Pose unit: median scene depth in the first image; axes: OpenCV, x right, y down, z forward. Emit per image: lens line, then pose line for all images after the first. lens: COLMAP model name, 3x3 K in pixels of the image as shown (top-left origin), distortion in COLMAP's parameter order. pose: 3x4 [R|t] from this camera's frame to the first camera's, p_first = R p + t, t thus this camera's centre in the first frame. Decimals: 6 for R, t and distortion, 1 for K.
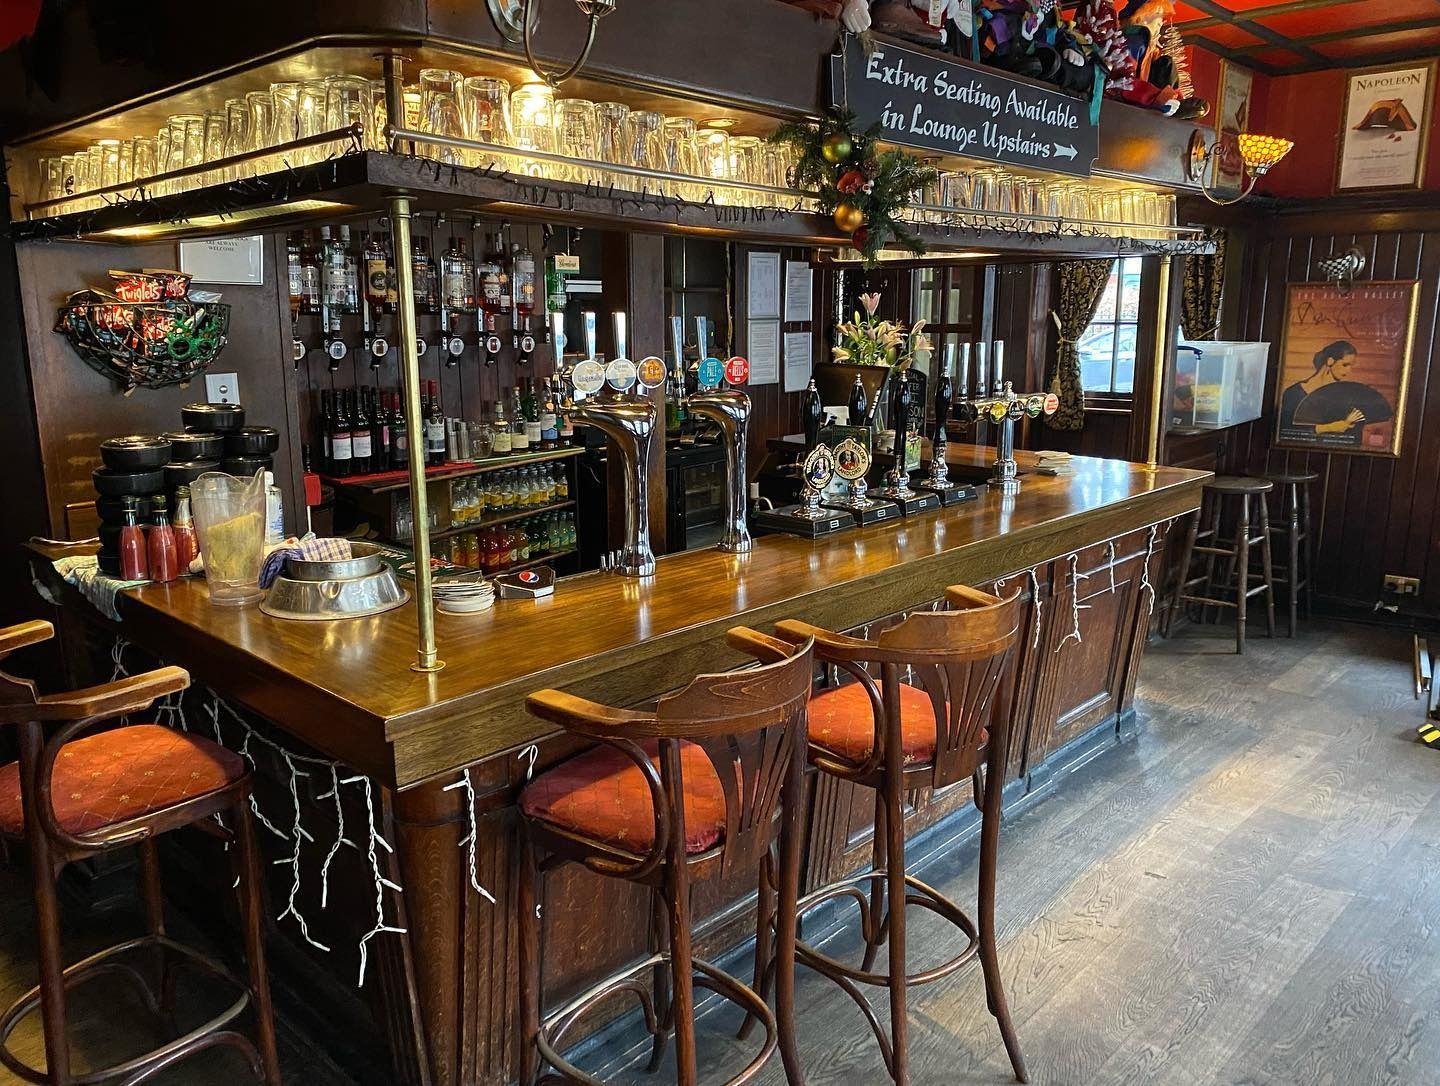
lens RADIAL K [[1106.1, 0, 716.9], [0, 1106.1, 542.9], [0, 0, 1]] dist [0.011566, -0.003945]
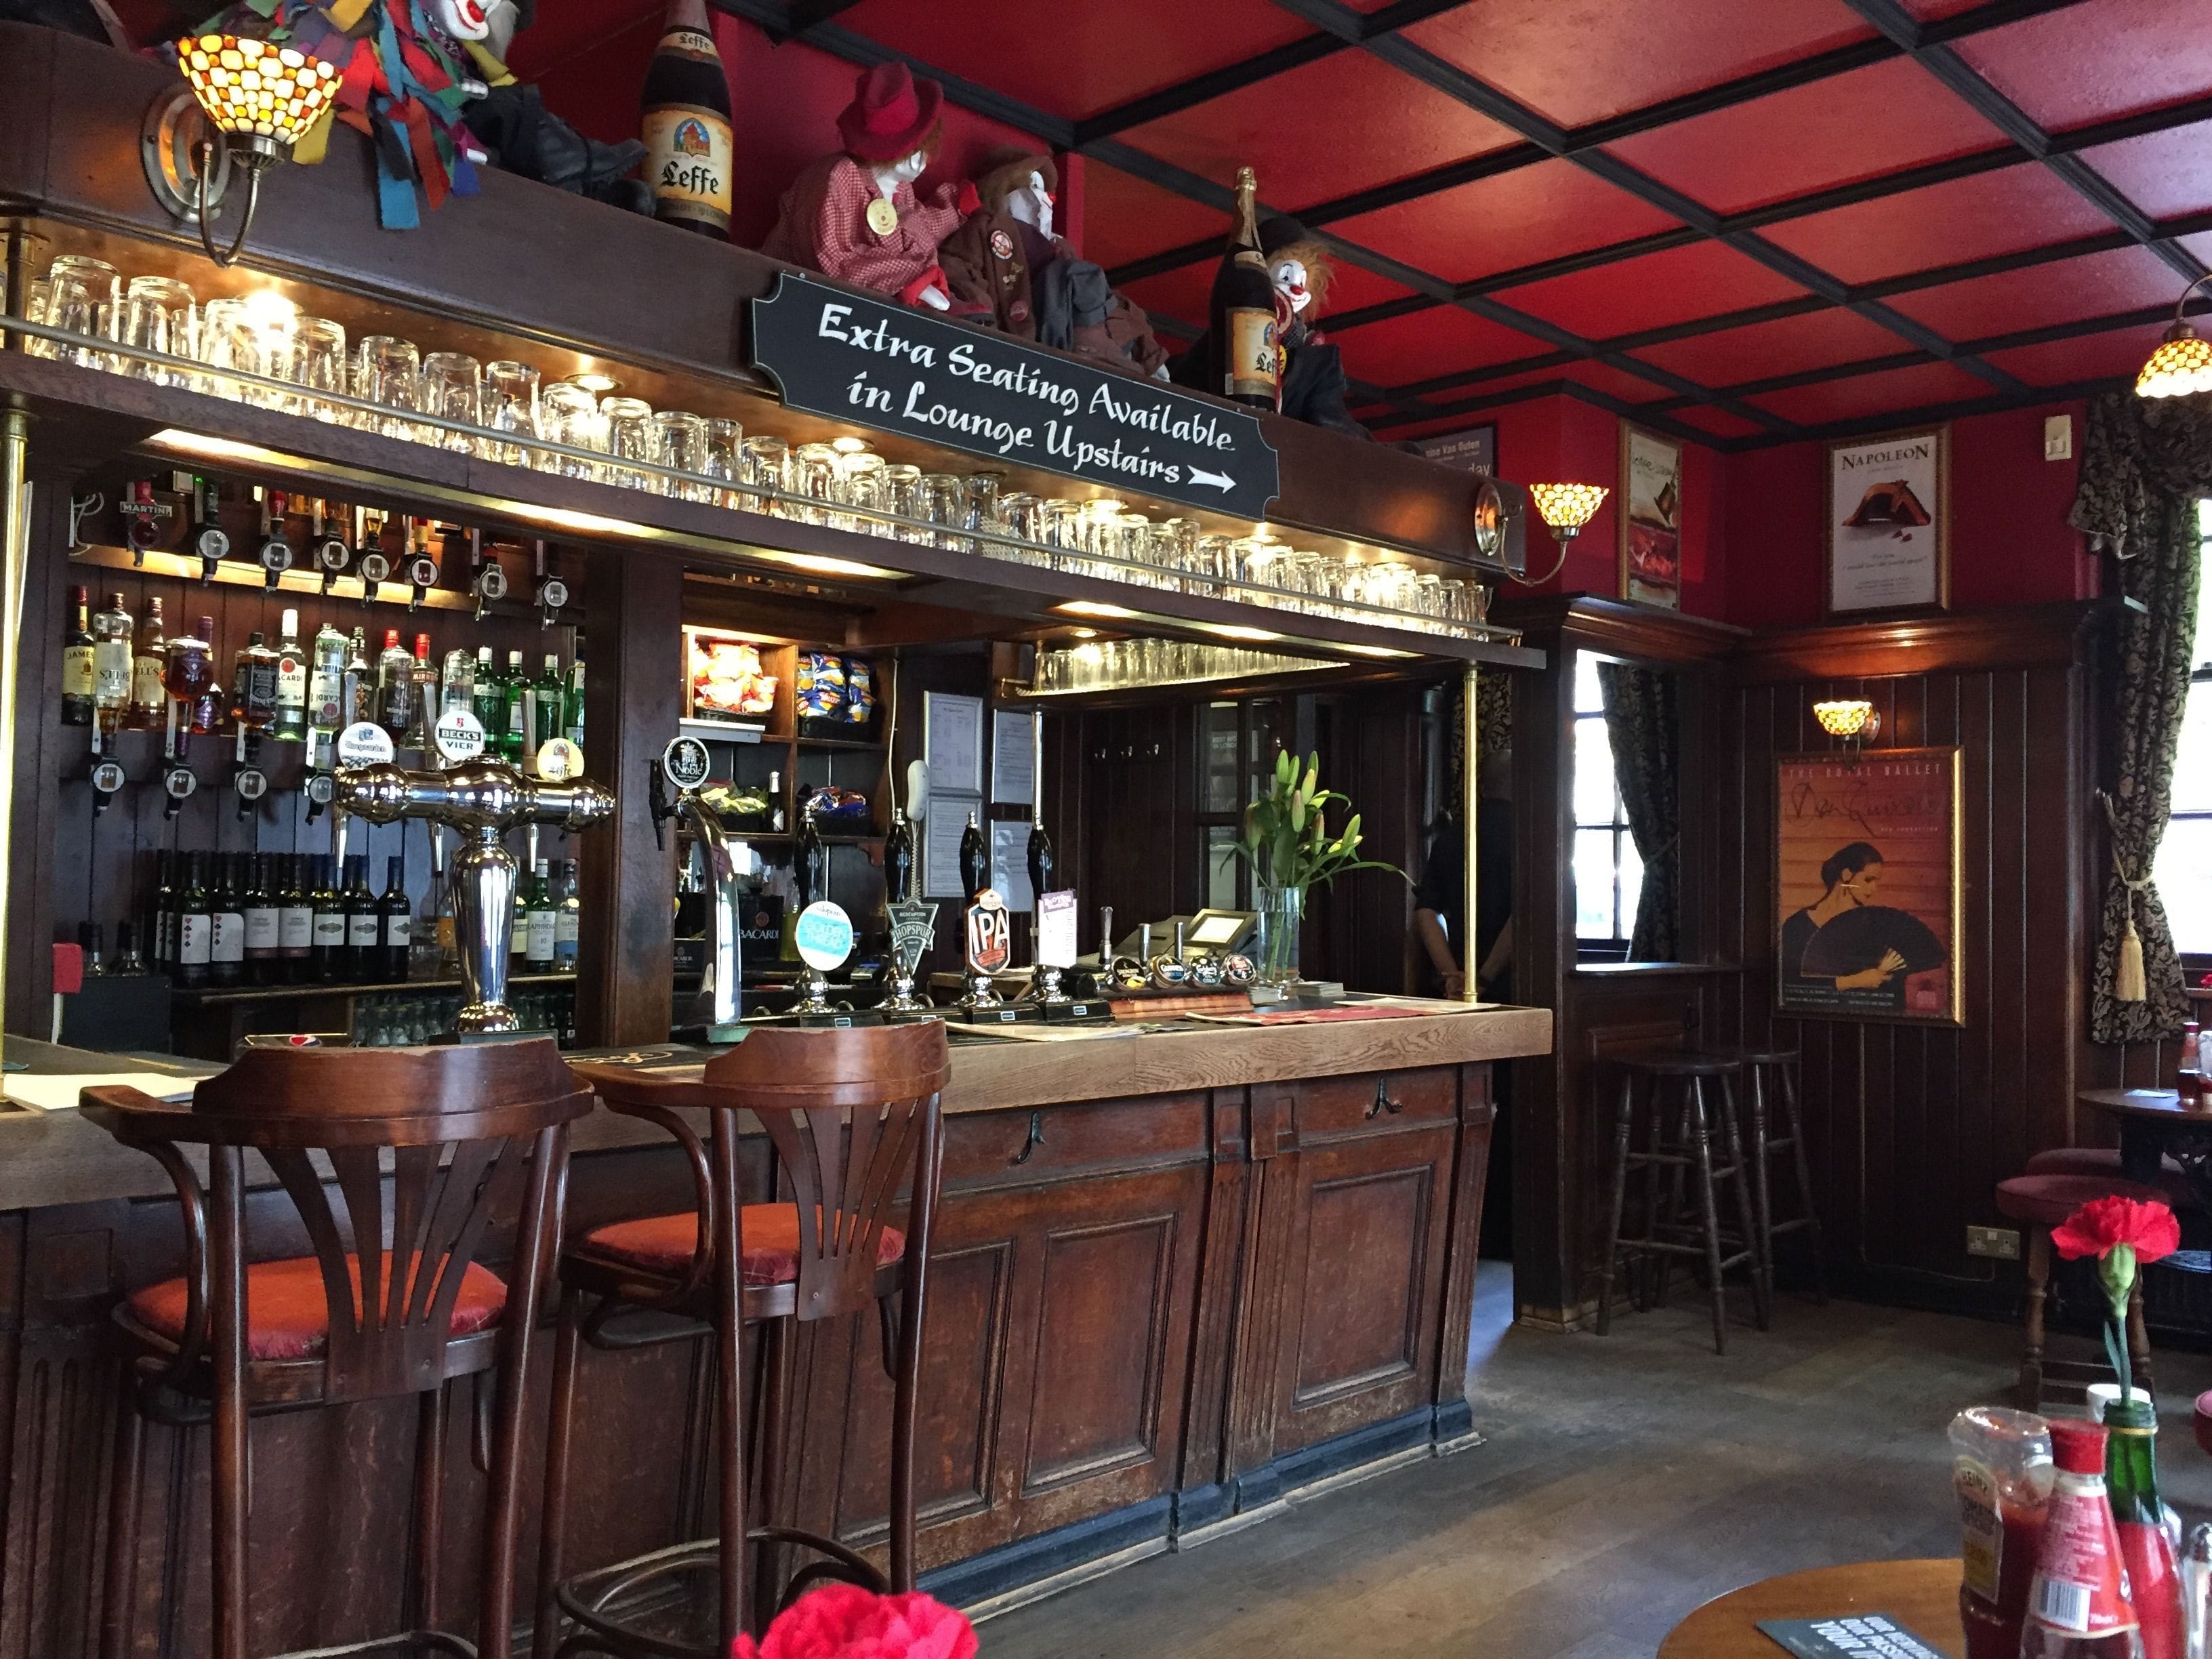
lens RADIAL K [[1913.5, 0, 1108.5], [0, 1913.5, 827.6], [0, 0, 1]] dist [0.052477, -0.005733]
pose [[0.999850, 0.017284, -0.001238, 0.262374], [-0.017070, 0.970193, -0.241730, 0.150238], [-0.002977, 0.241715, 0.970343, -0.107422]]
